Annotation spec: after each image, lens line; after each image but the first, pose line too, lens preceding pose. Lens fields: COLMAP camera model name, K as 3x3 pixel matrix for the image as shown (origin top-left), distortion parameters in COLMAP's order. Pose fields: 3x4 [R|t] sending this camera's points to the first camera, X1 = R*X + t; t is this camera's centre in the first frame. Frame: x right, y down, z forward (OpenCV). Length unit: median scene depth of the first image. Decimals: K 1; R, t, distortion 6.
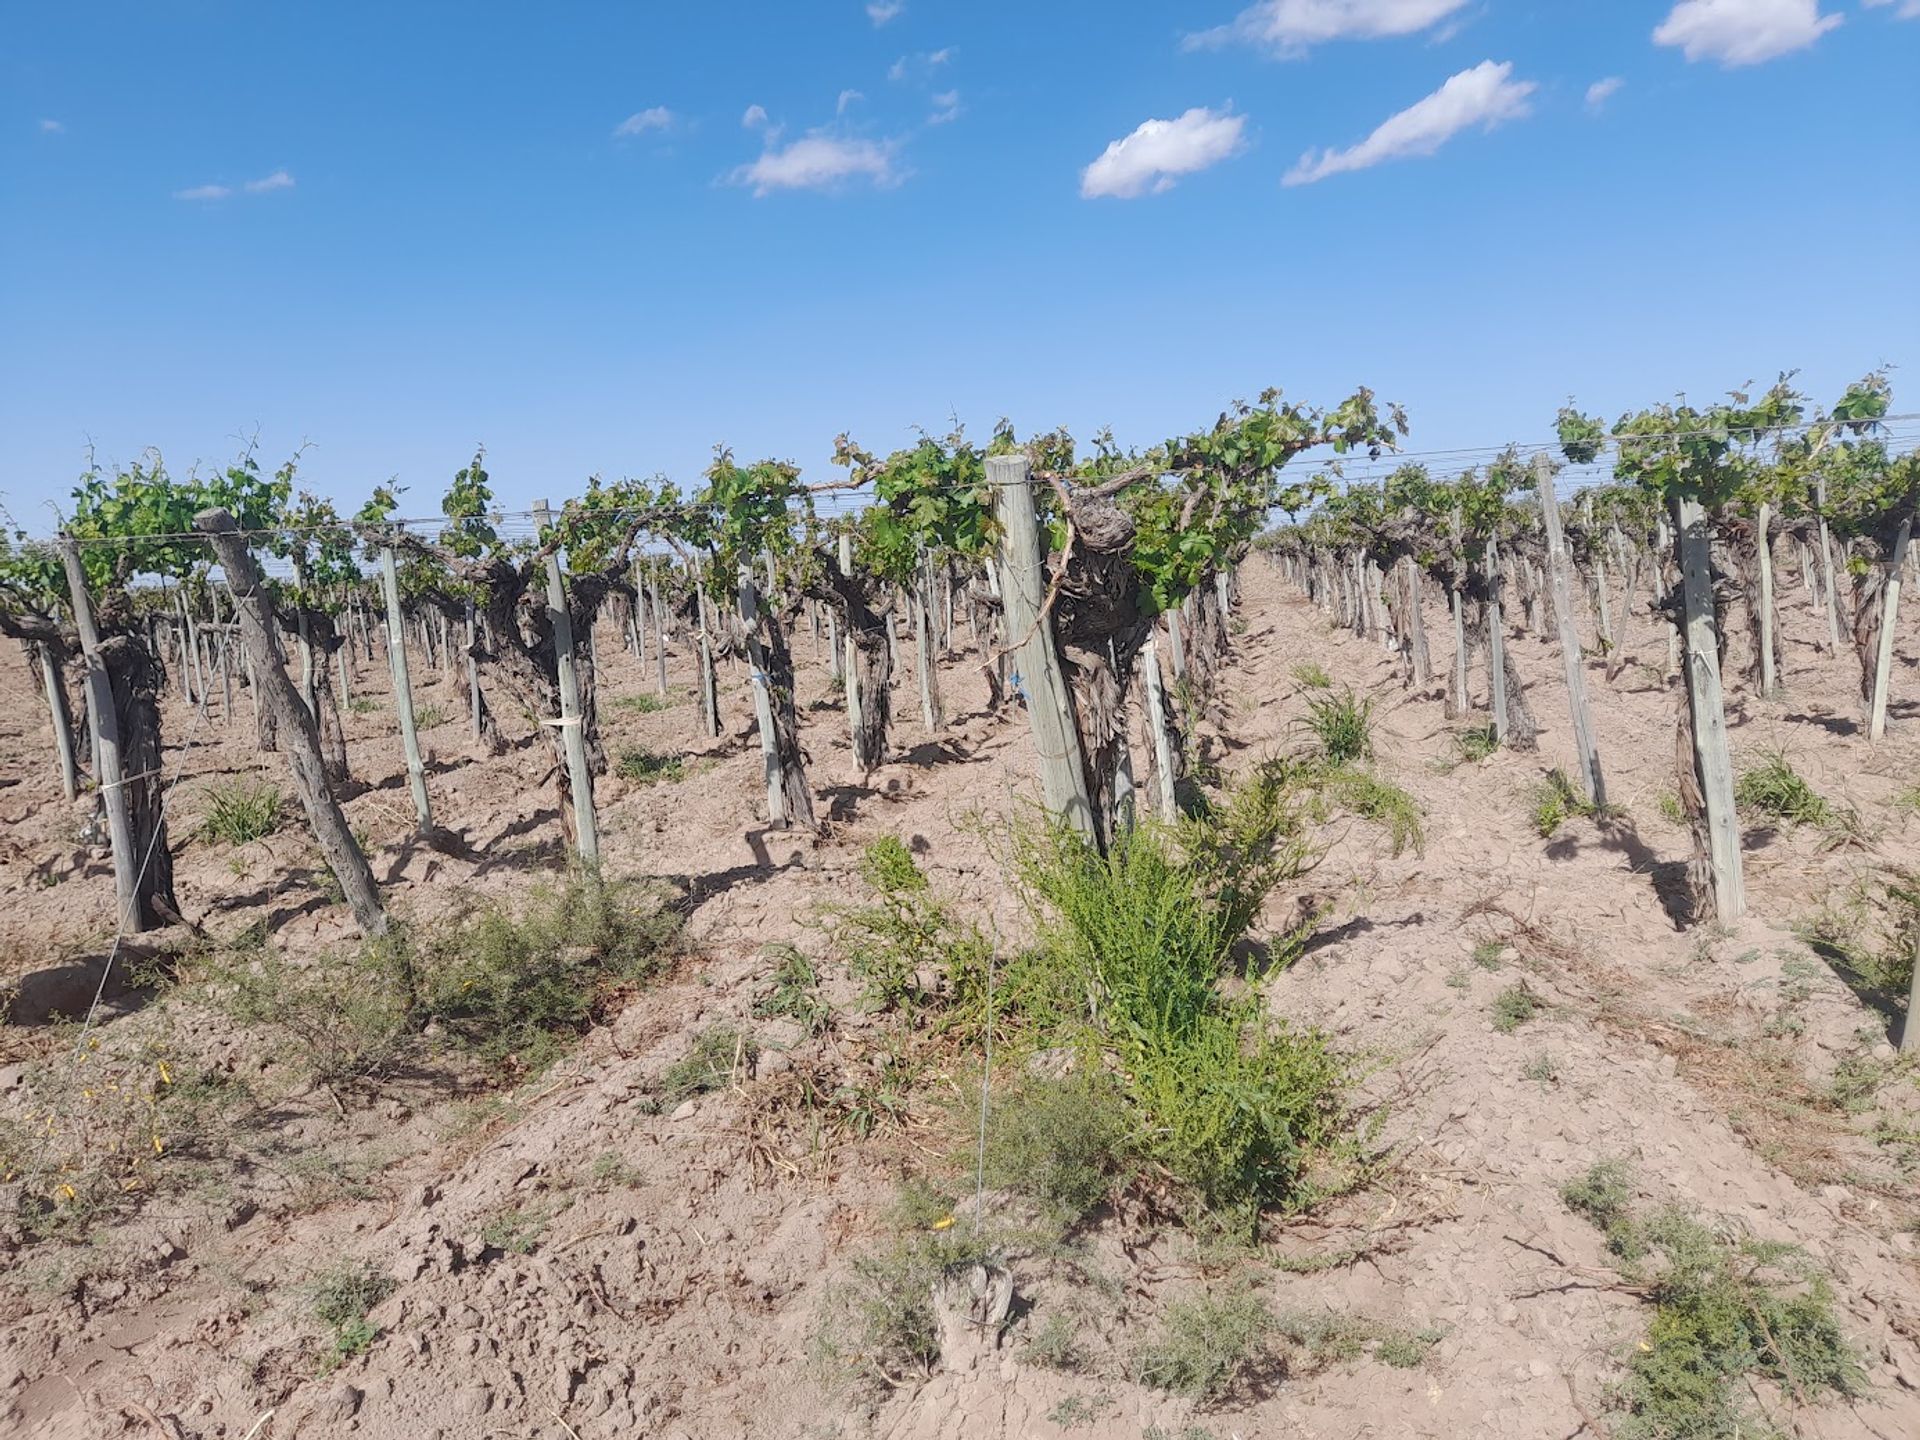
lens RADIAL K [[1403.5, 0, 986.4], [0, 1403.5, 715.6], [0, 0, 1]] dist [0.106383, -0.128228]
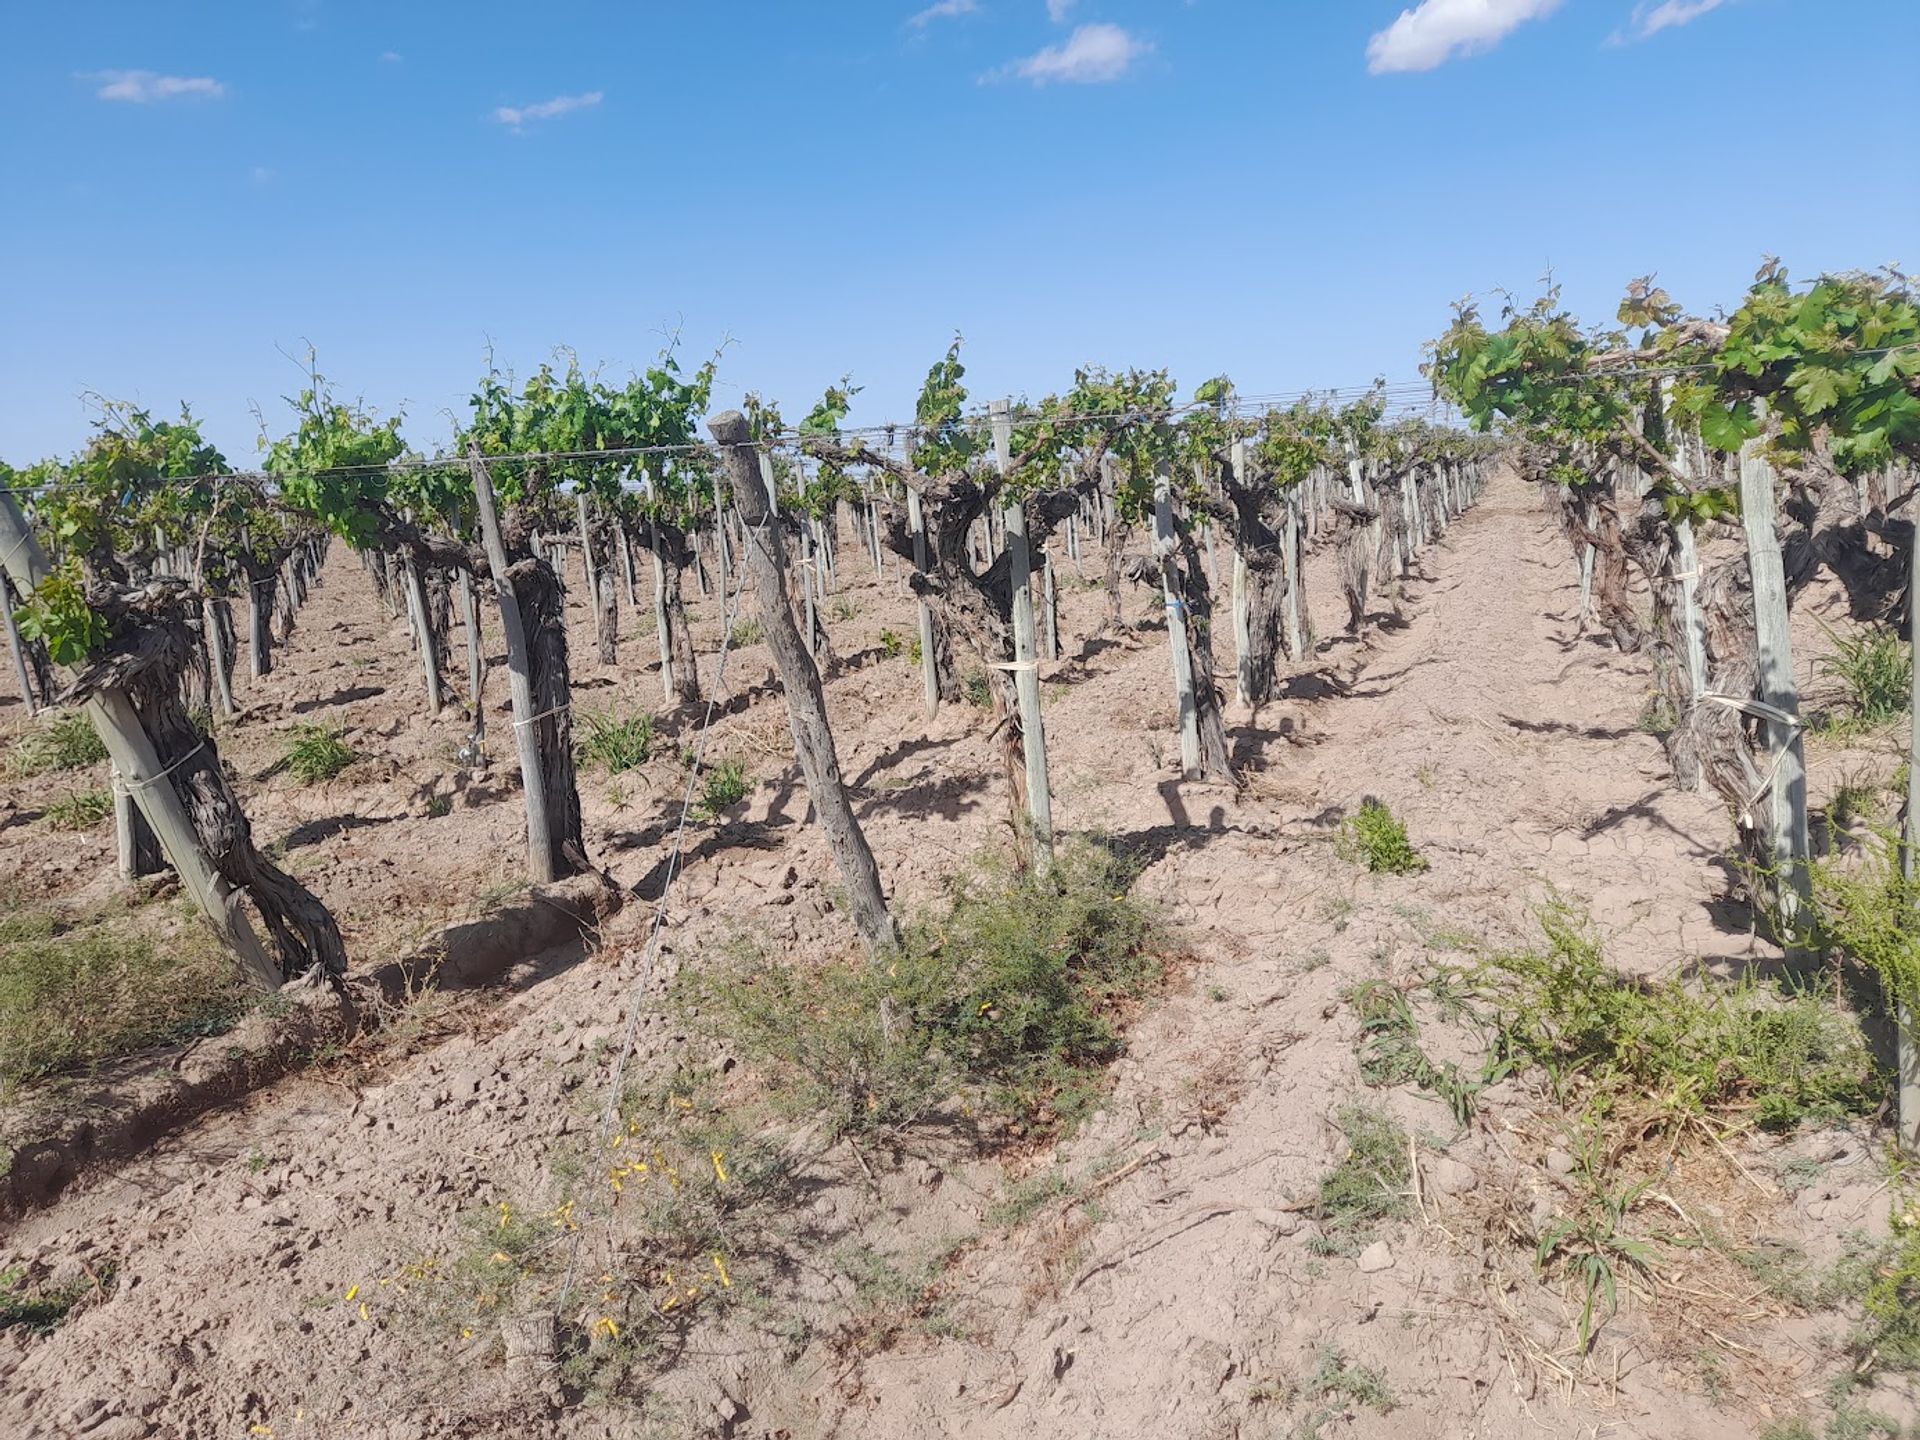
lens RADIAL K [[1403.5, 0, 986.4], [0, 1403.5, 715.6], [0, 0, 1]] dist [0.106383, -0.128228]
pose [[0.984859, 0.024834, -0.171568, -0.129888], [-0.013518, 0.997674, 0.066809, -0.016468], [0.172829, -0.063479, 0.982904, 0.127054]]
